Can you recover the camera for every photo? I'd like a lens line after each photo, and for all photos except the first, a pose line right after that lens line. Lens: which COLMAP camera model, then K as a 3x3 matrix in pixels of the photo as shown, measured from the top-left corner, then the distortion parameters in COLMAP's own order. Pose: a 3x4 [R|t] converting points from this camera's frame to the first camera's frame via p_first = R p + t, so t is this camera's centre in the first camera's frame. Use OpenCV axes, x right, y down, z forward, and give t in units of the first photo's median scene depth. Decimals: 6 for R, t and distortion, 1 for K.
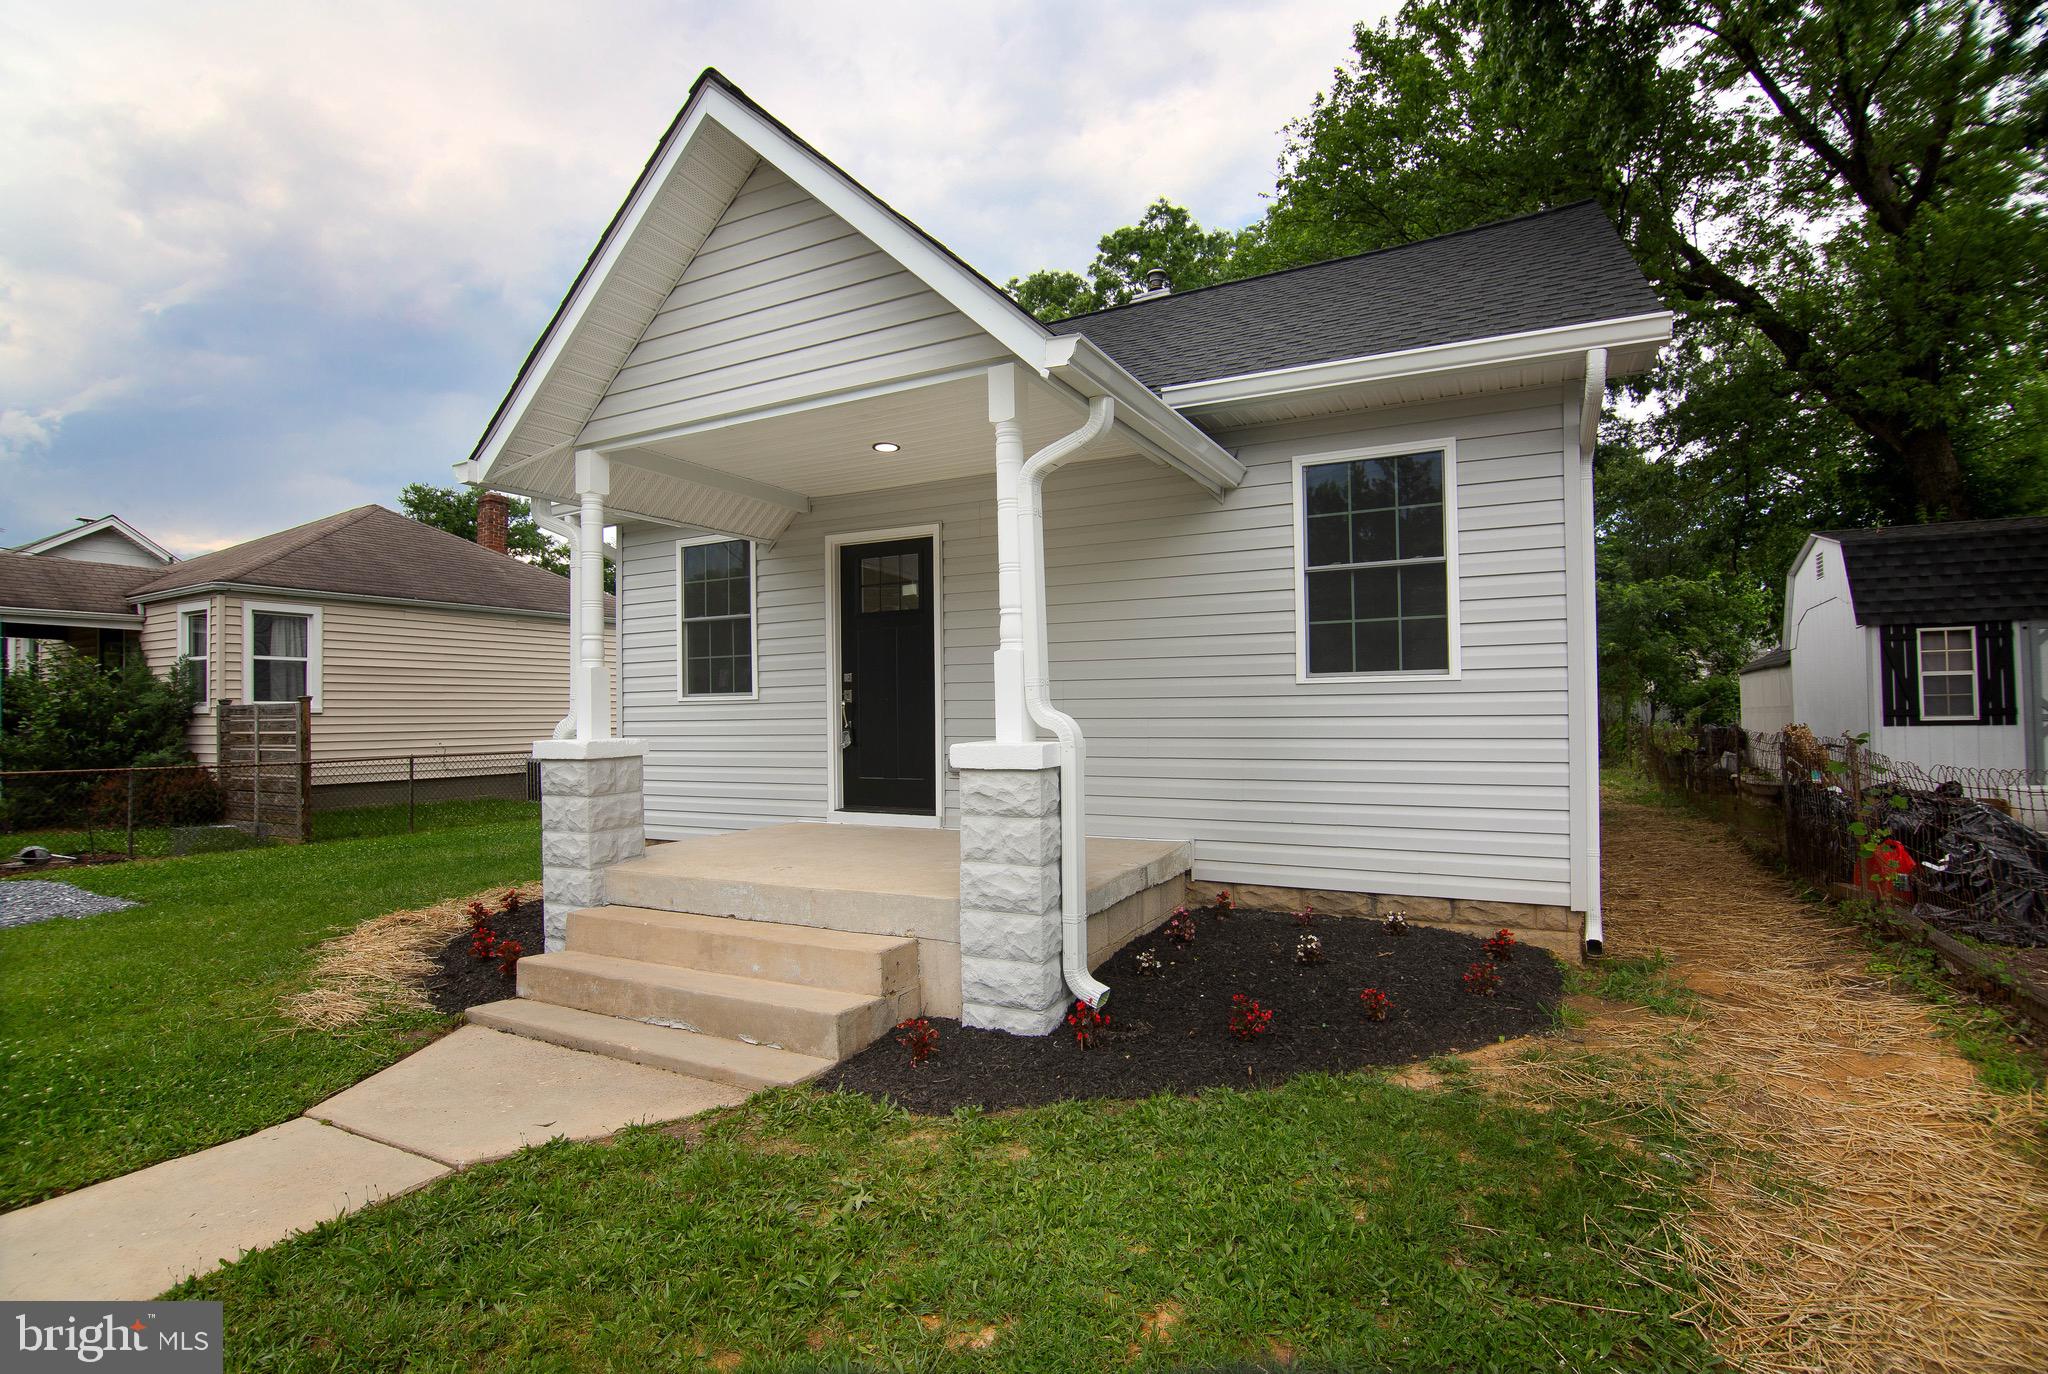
lens RADIAL K [[996.2, 0, 1024.0], [0, 996.2, 687.0], [0, 0, 1]] dist [-0.044991, -0.000366]
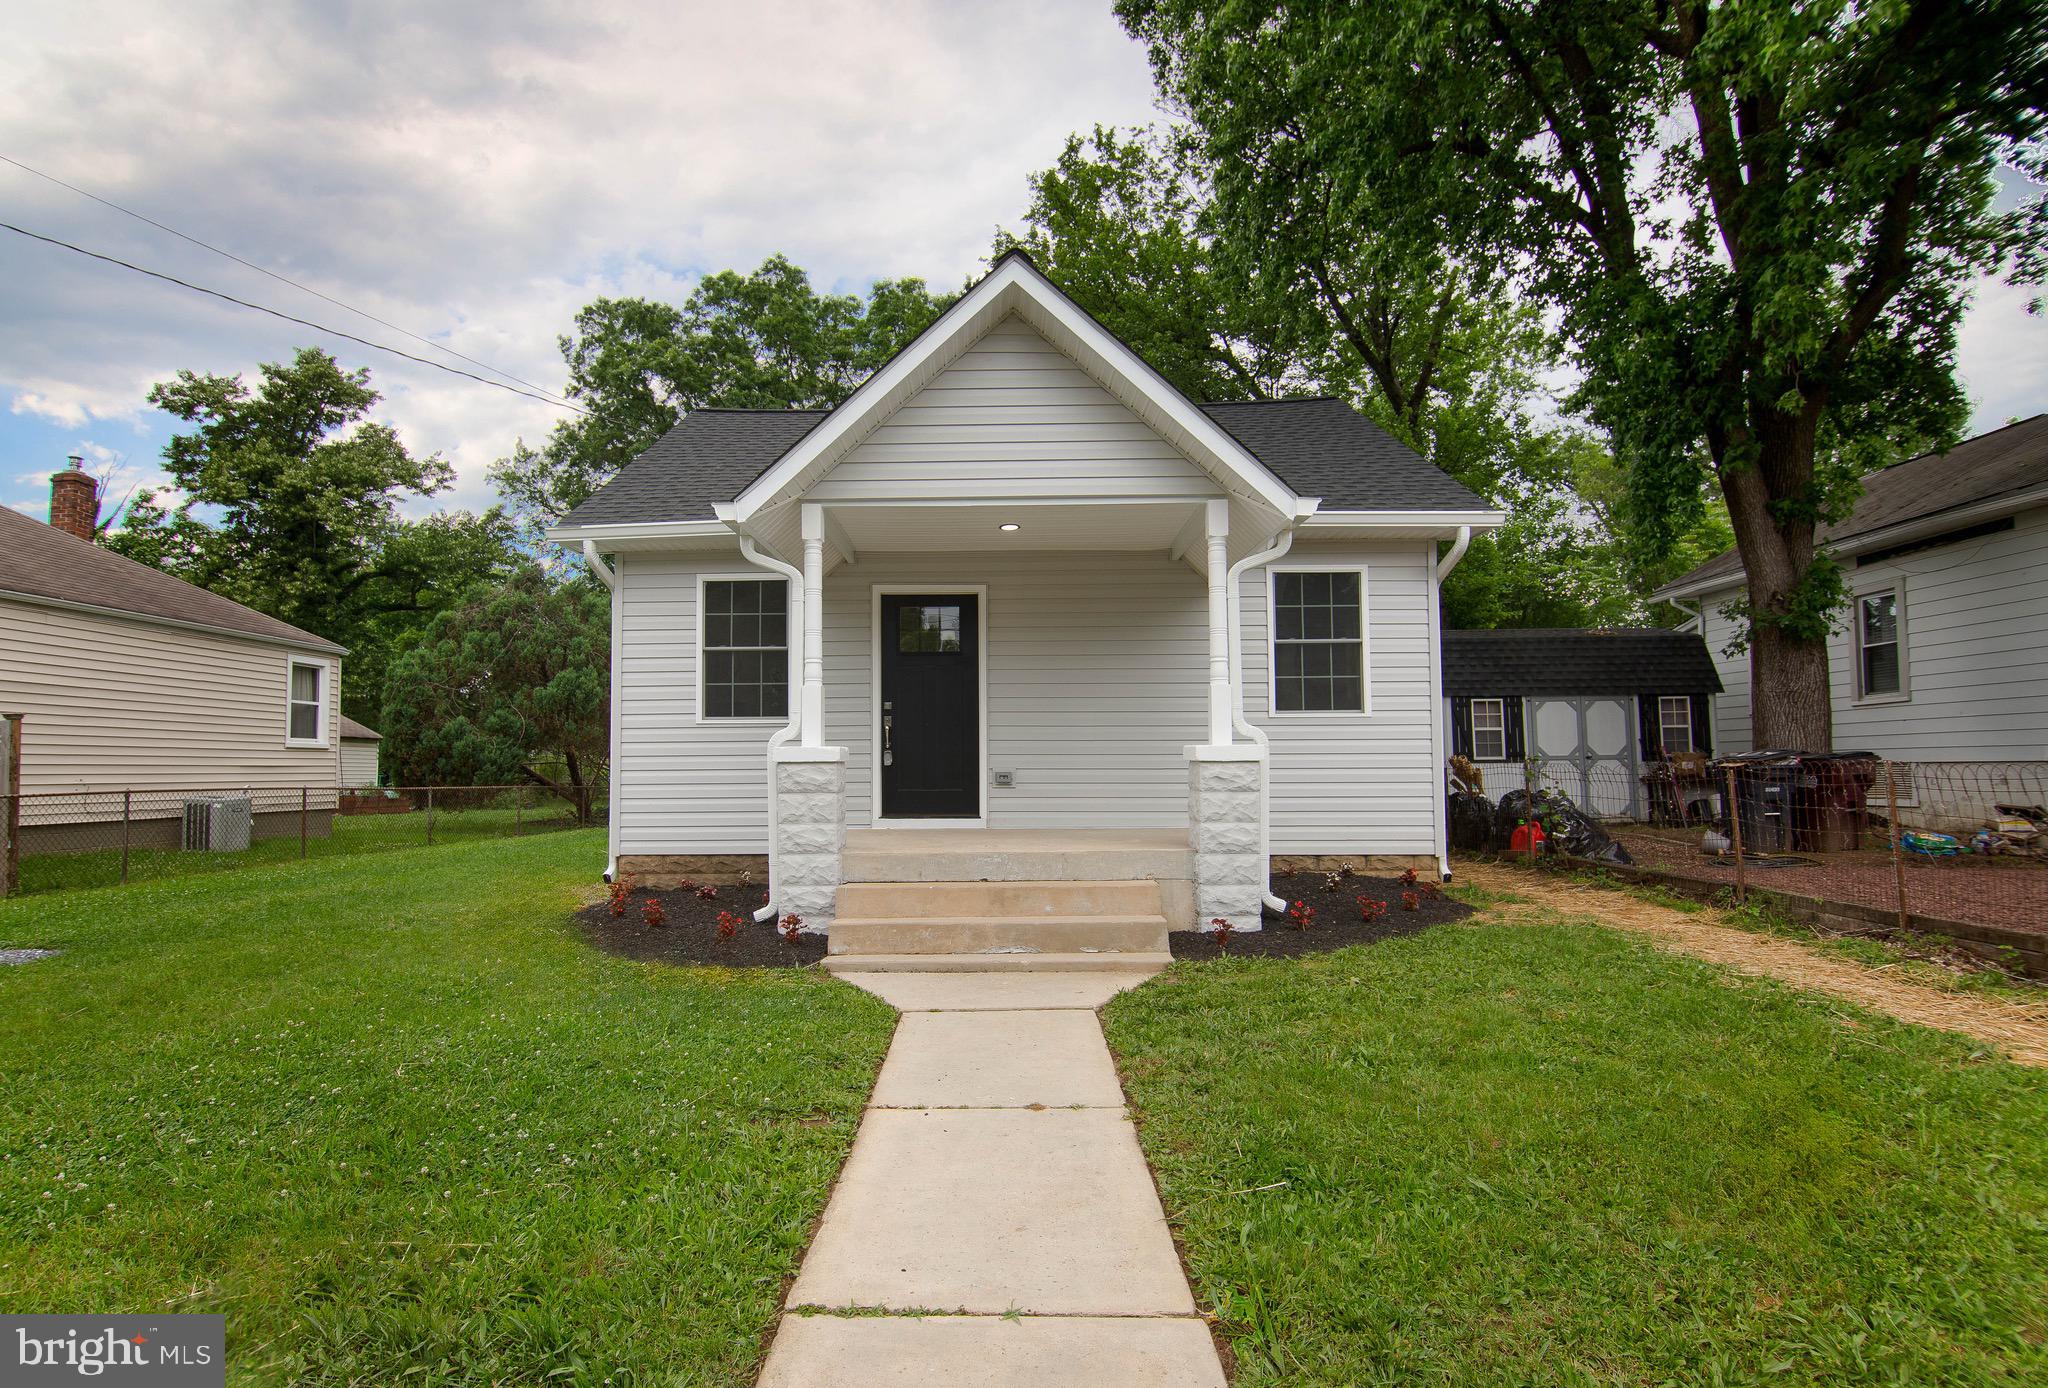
lens RADIAL K [[1026.8, 0, 993.1], [0, 1026.8, 718.2], [0, 0, 1]] dist [-0.024435, -0.000486]
pose [[0.896418, 0.028425, 0.442297, -0.784505], [-0.017047, 0.999414, -0.029680, 0.051252], [-0.442882, 0.019066, 0.896377, -0.197184]]
